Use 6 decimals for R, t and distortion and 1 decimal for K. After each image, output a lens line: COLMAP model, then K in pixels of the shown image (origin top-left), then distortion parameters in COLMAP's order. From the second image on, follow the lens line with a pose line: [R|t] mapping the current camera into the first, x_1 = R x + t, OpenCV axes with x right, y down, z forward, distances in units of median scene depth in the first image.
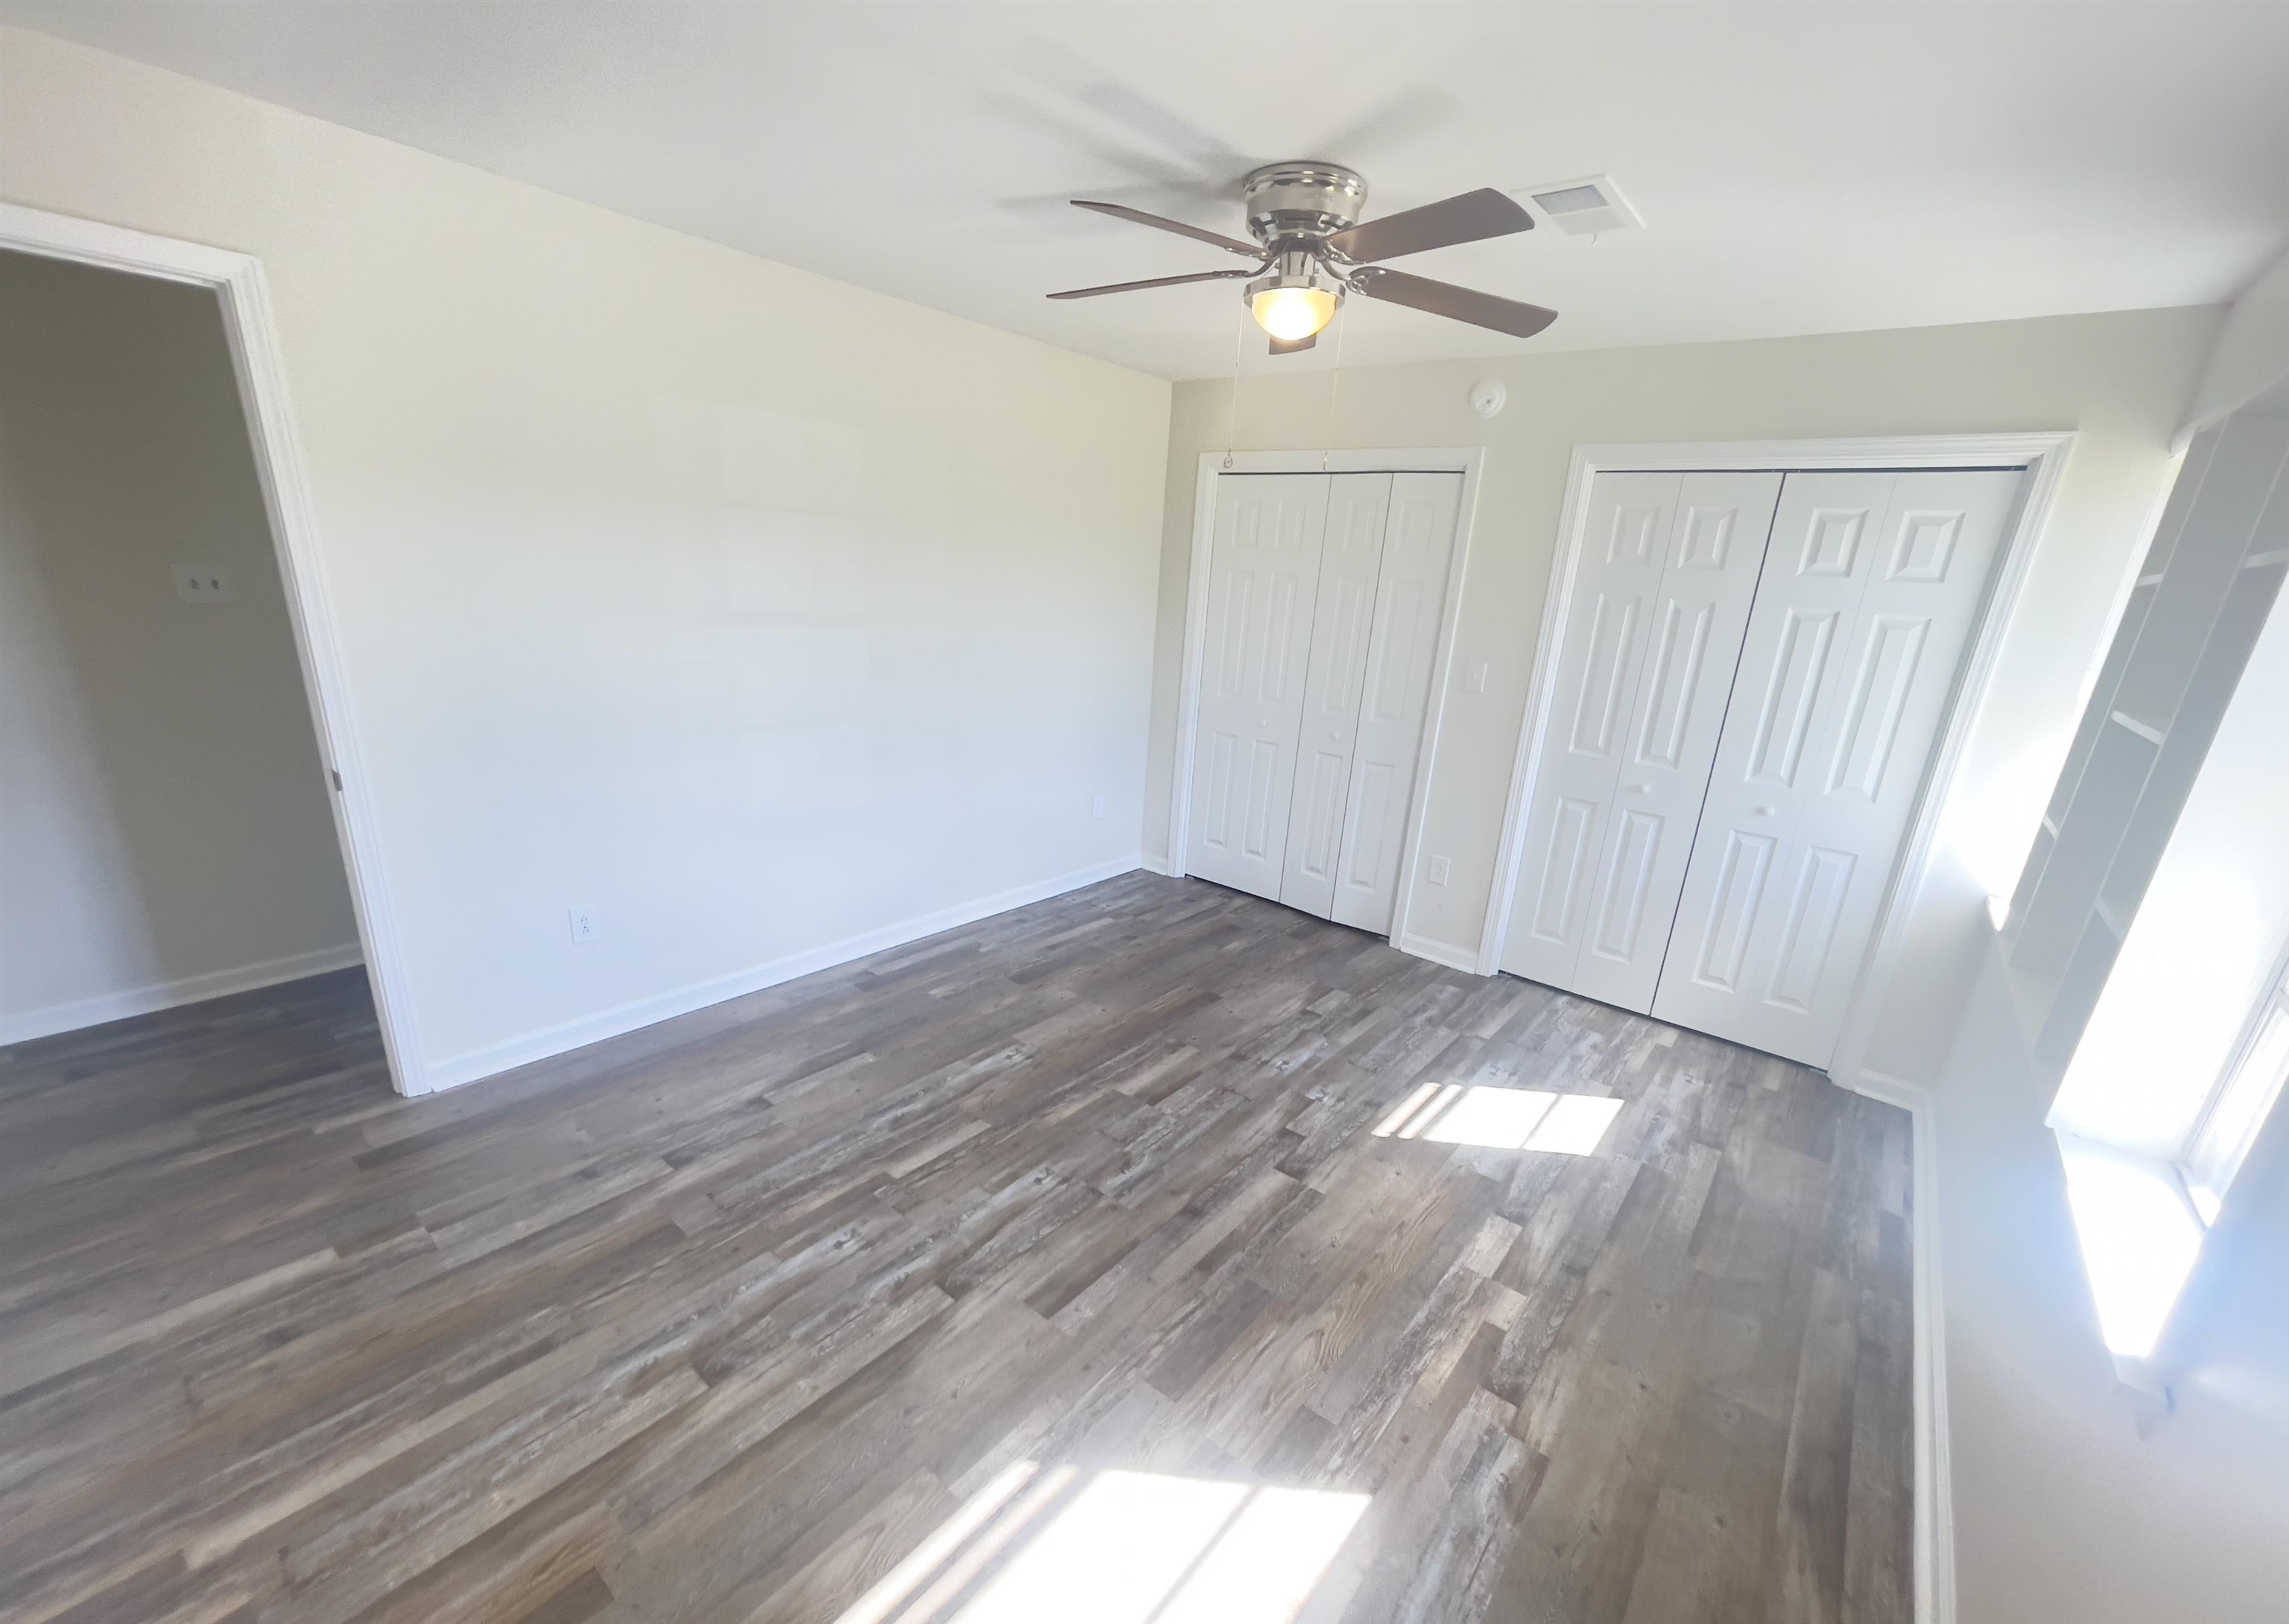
lens RADIAL K [[917.1, 0, 1165.2], [0, 917.1, 873.8], [0, 0, 1]] dist [-0.045033, 0.018268]
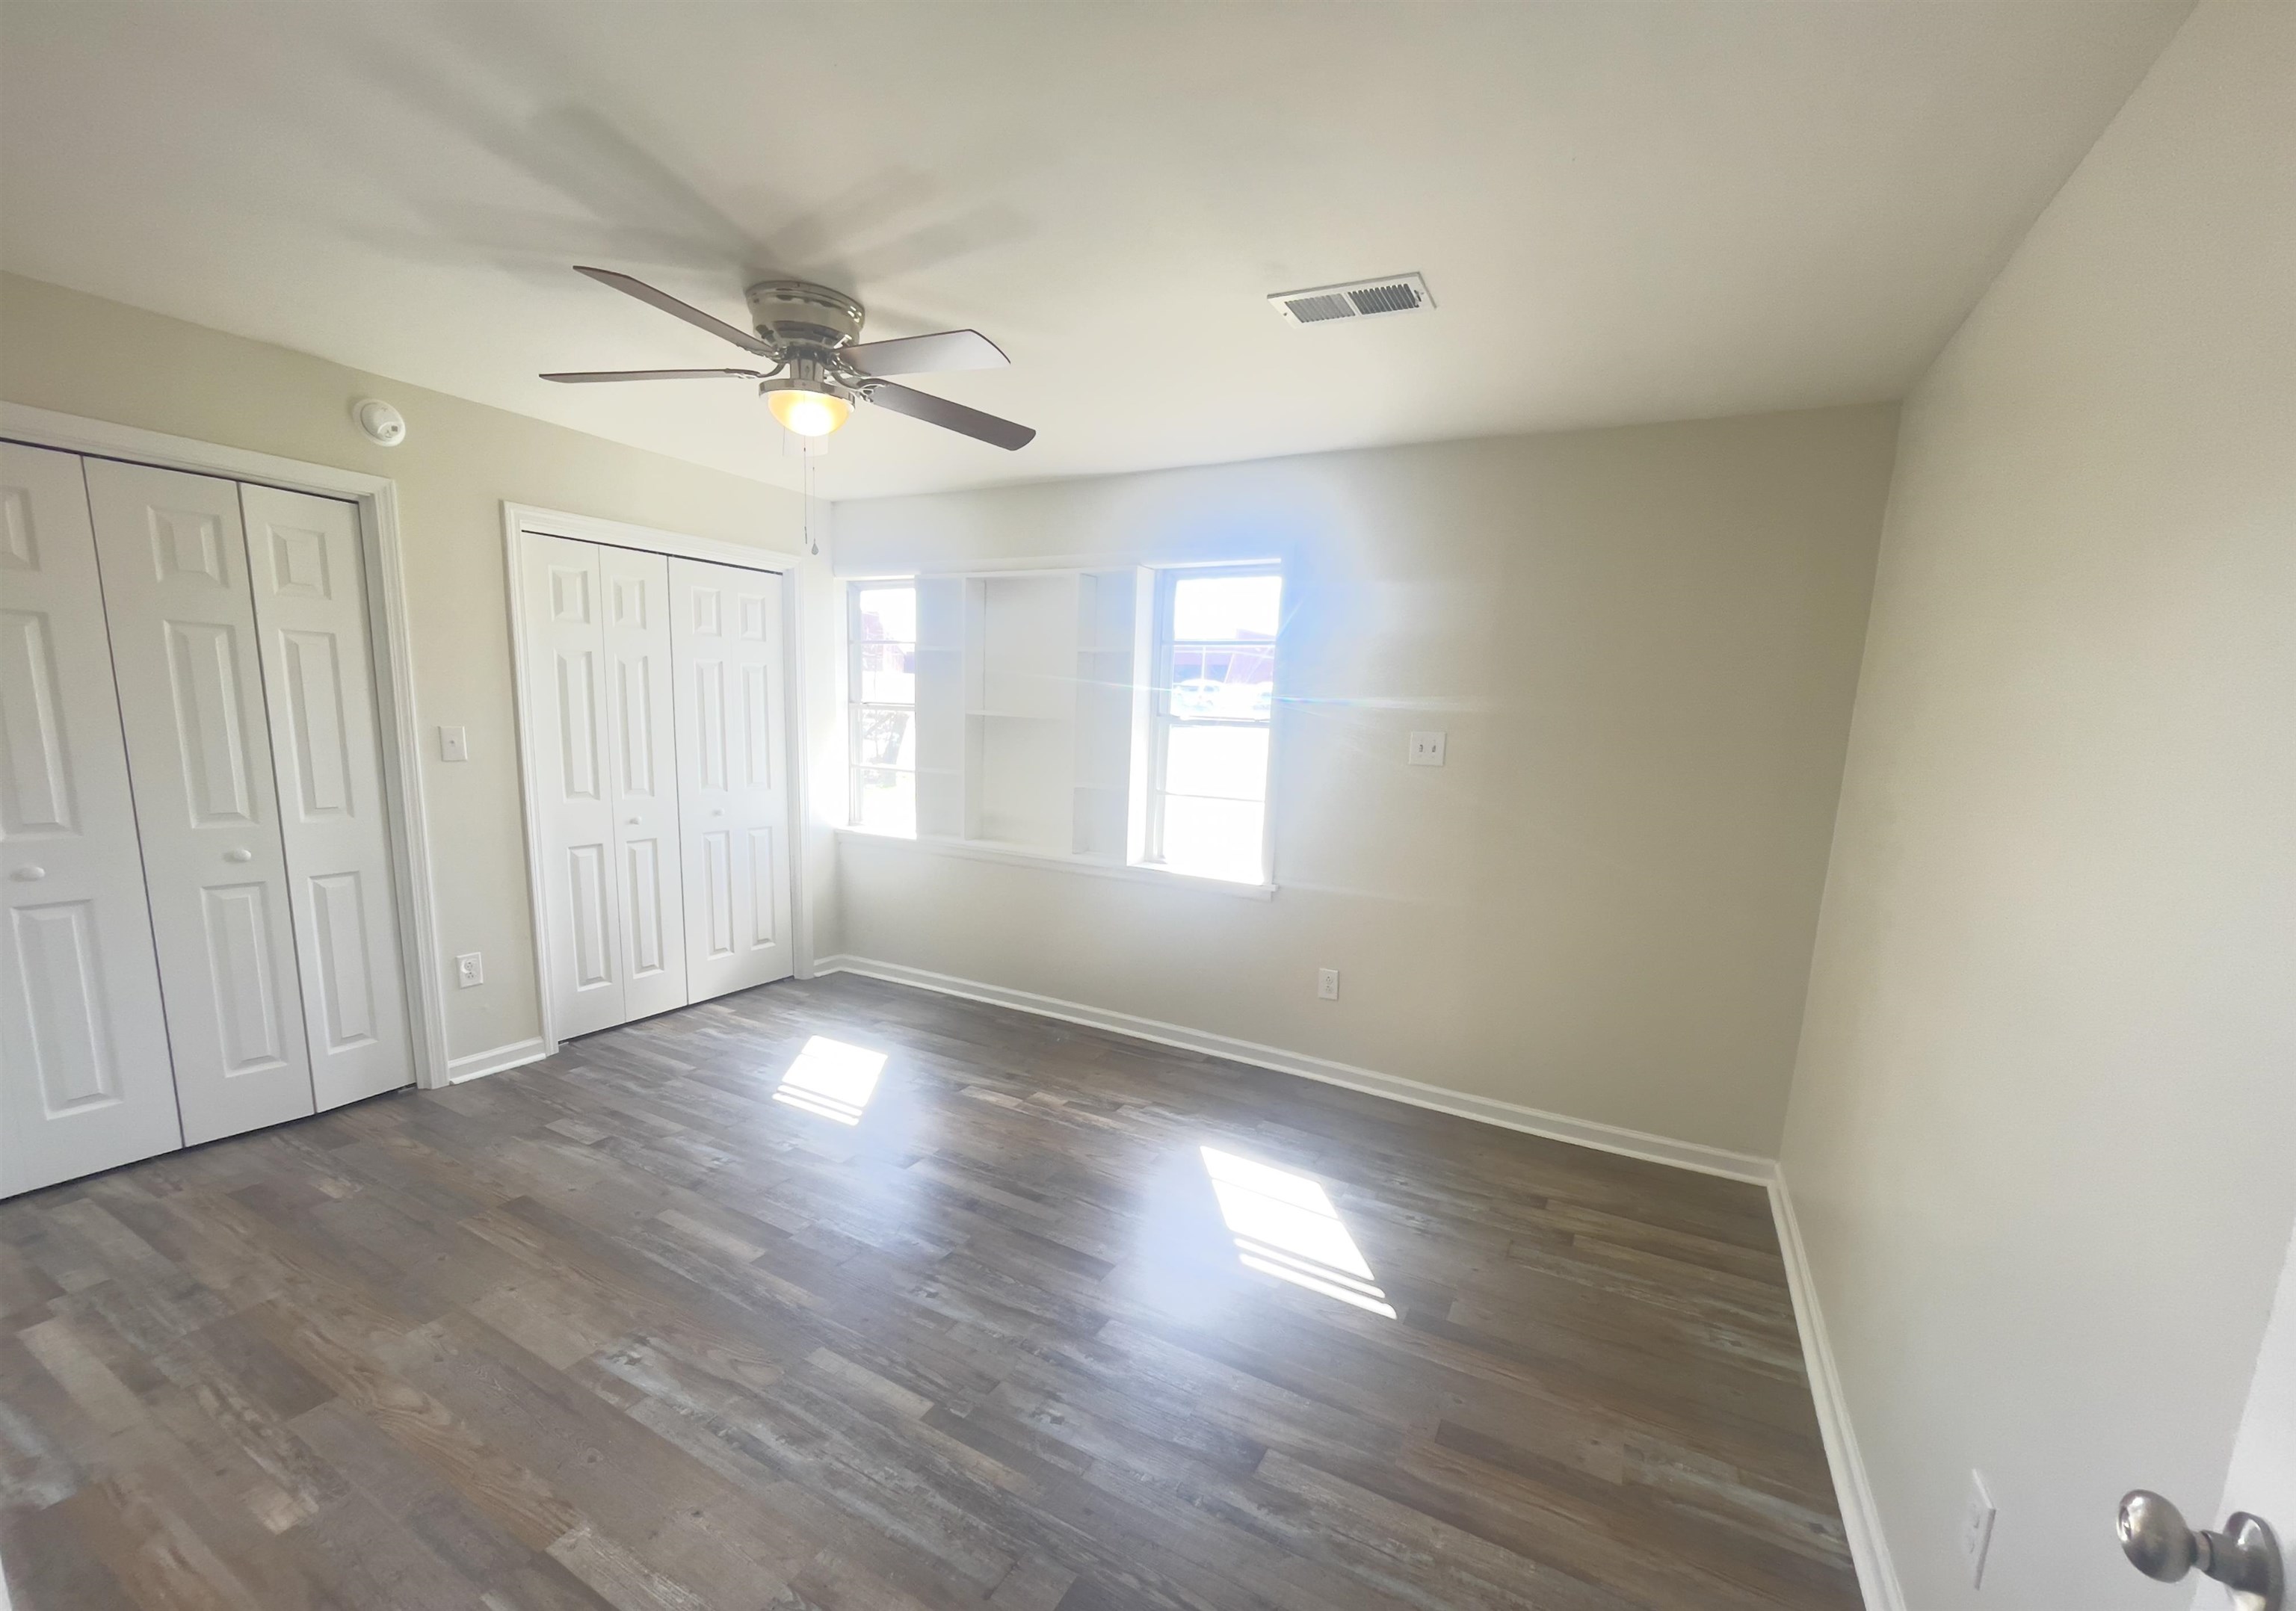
lens RADIAL K [[909.2, 0, 1153.8], [0, 909.2, 859.0], [0, 0, 1]] dist [-0.011129, -0.000441]
pose [[-0.166637, -0.232234, 0.958279, -0.688962], [0.261673, 0.926604, 0.270060, -0.188593], [-0.950663, 0.295758, -0.093638, 0.534997]]
